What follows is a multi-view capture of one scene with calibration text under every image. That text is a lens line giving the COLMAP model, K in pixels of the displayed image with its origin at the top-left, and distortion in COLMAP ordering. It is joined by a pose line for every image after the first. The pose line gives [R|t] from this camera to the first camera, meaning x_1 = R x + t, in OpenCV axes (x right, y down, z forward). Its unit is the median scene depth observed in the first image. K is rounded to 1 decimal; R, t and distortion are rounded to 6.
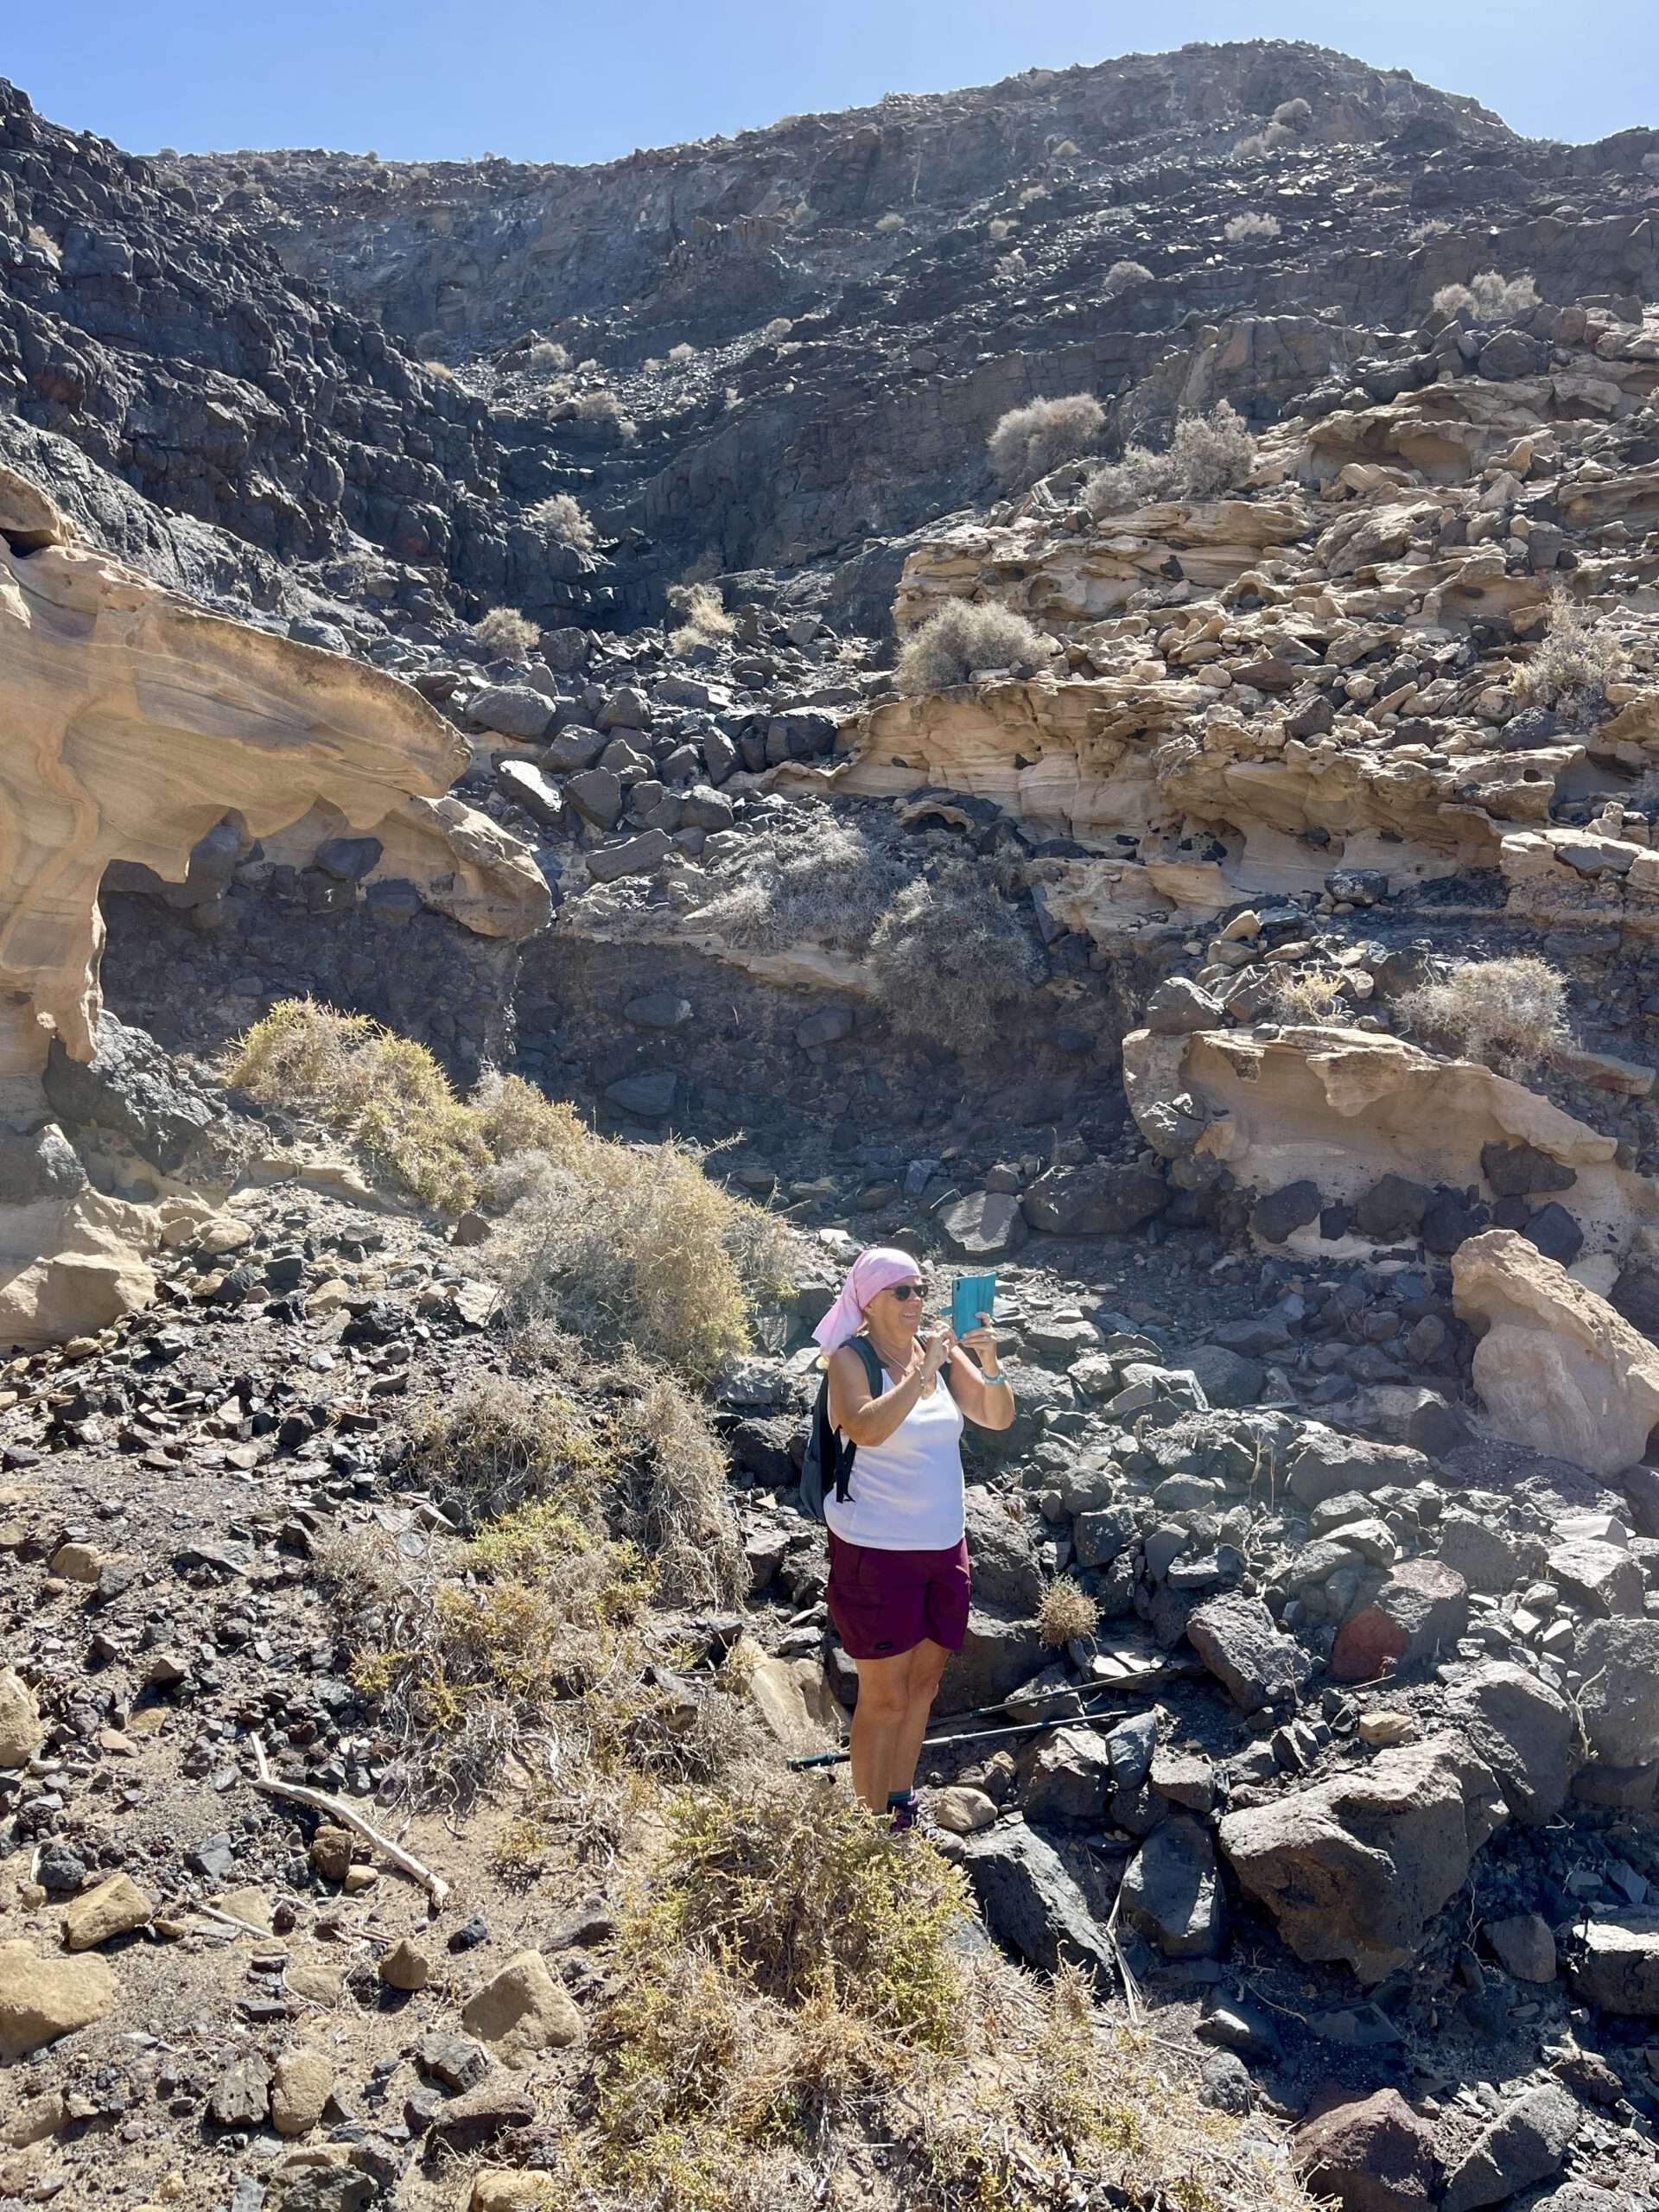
lens RADIAL K [[1912.8, 0, 829.9], [0, 1912.8, 1107.1], [0, 0, 1]] dist [0.009392, 0.004266]
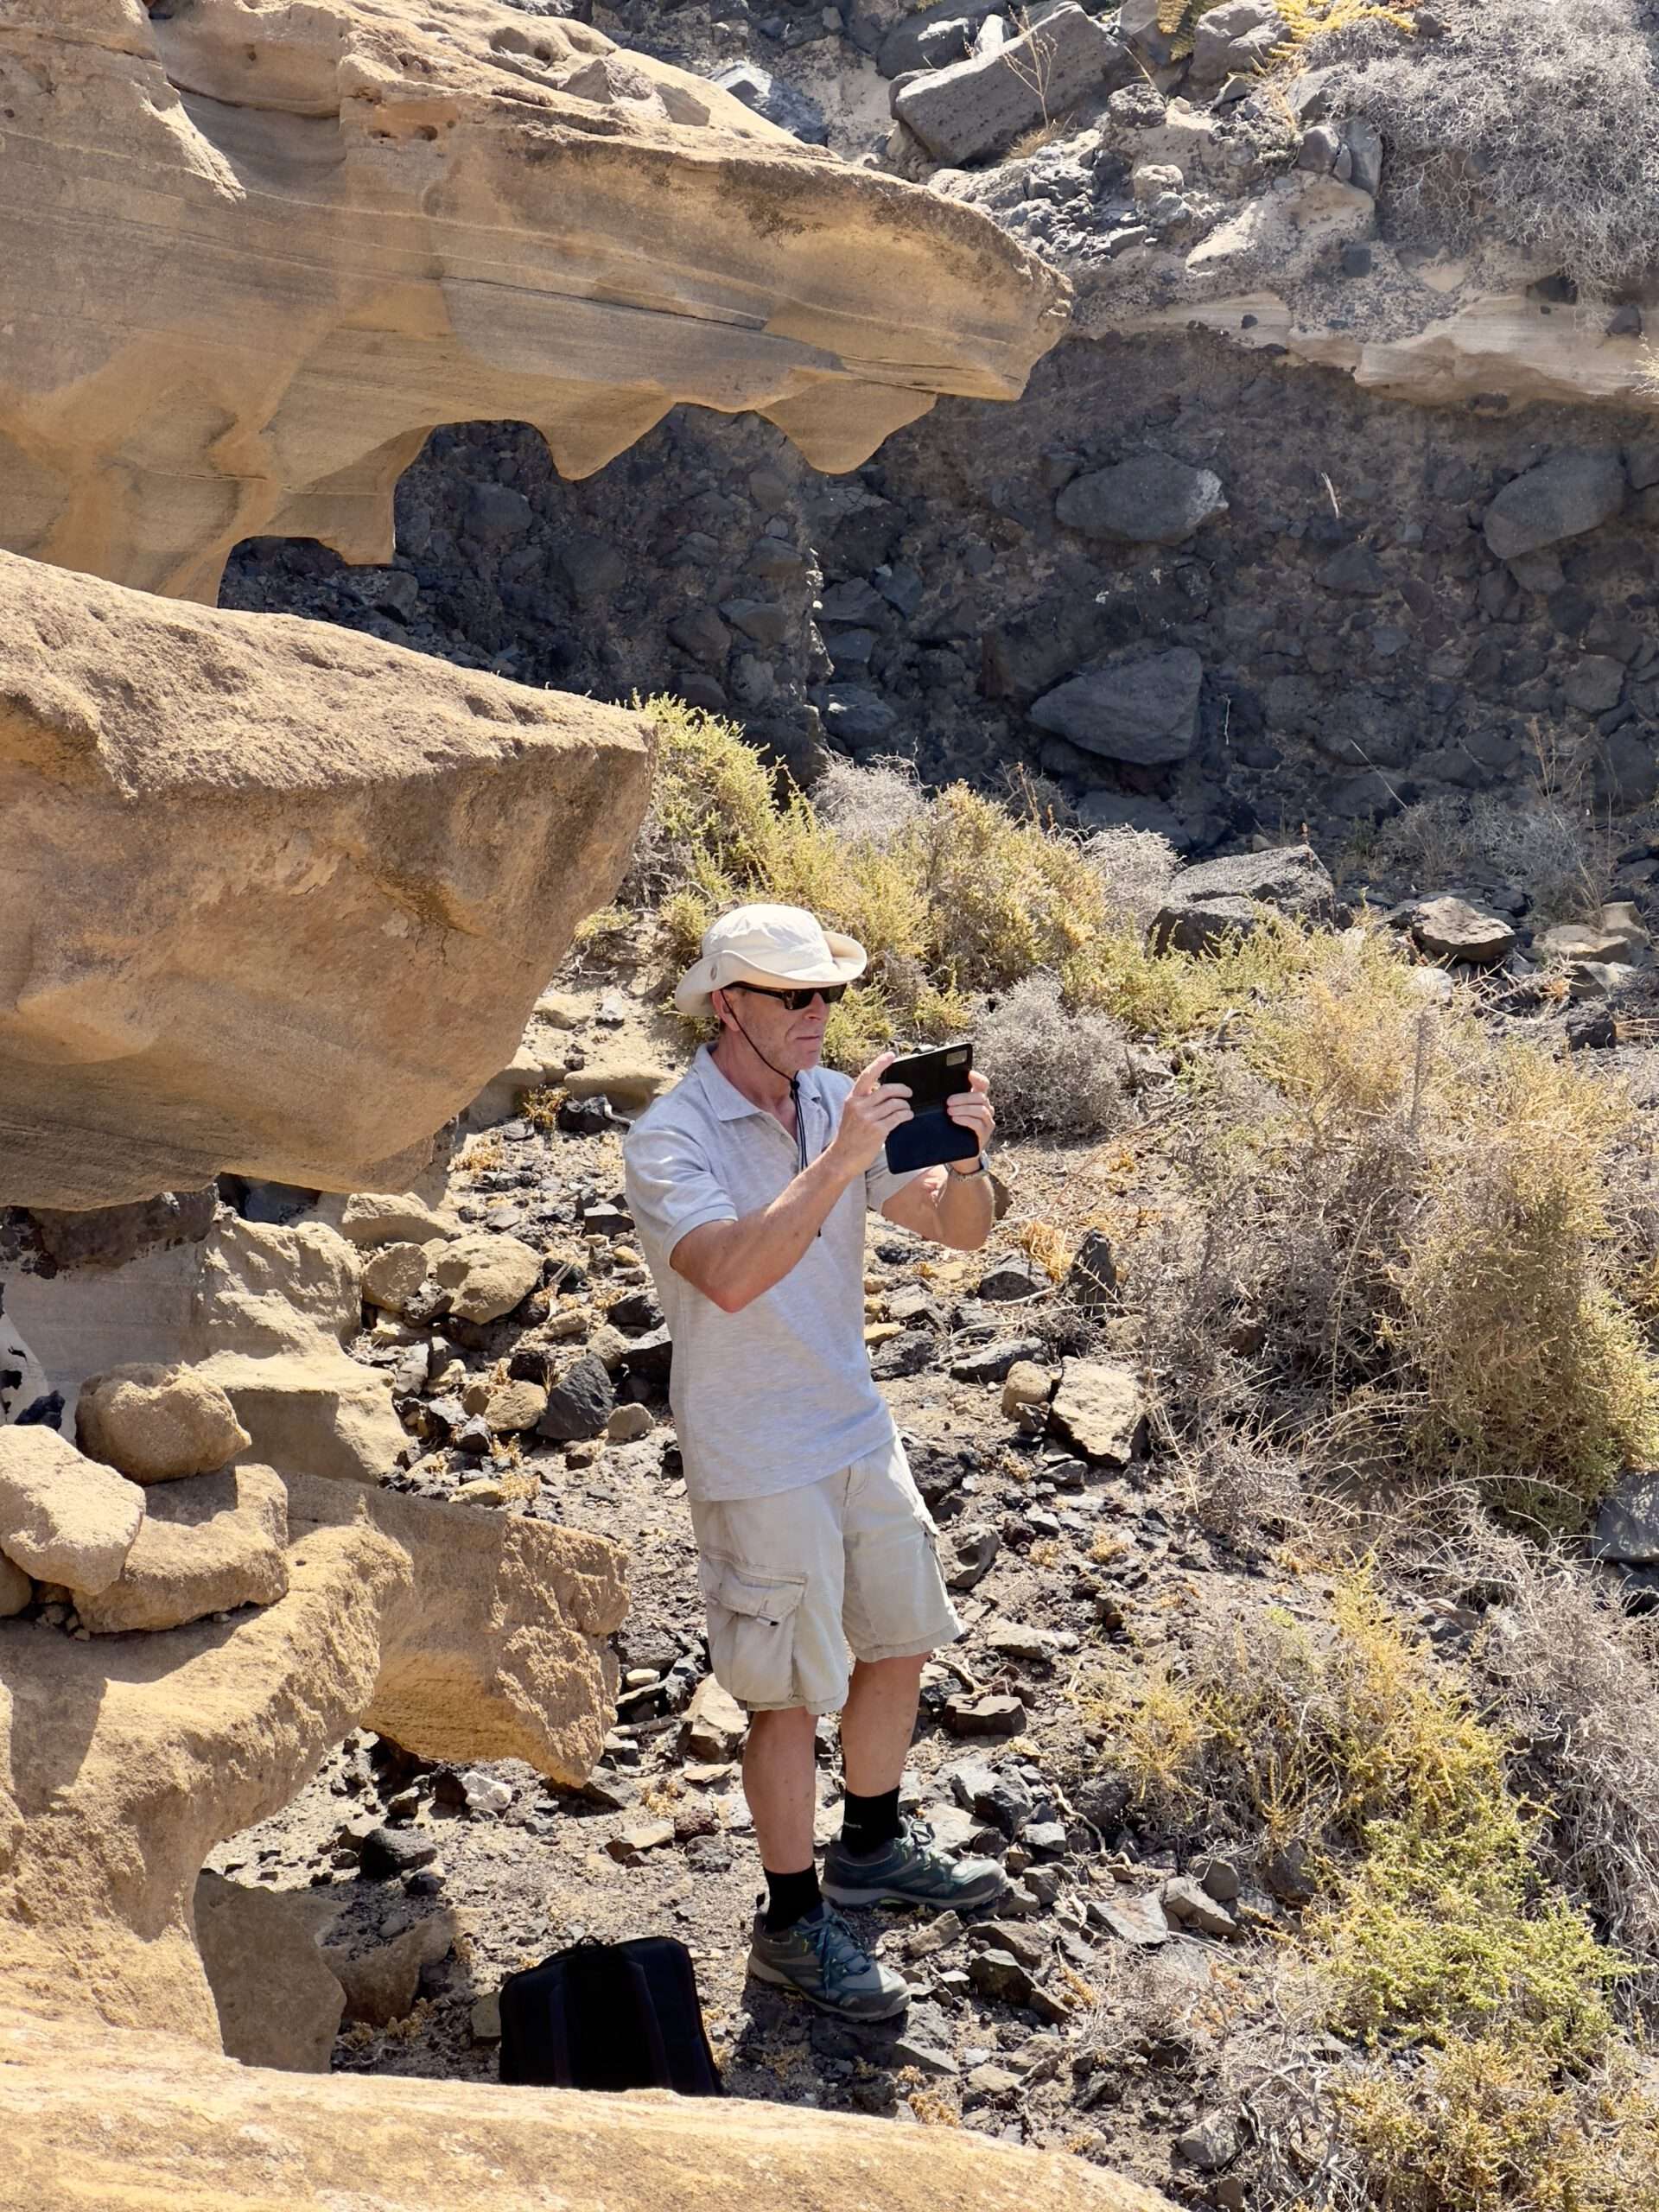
lens RADIAL K [[5272.4, 0, 828.8], [0, 5272.4, 1106.2], [0, 0, 1]] dist [0.306936, 0.000000]
pose [[0.992805, -0.075681, -0.092789, -0.117321], [0.086828, 0.988644, 0.122656, -0.130255], [0.082452, -0.129830, 0.988102, -0.270586]]
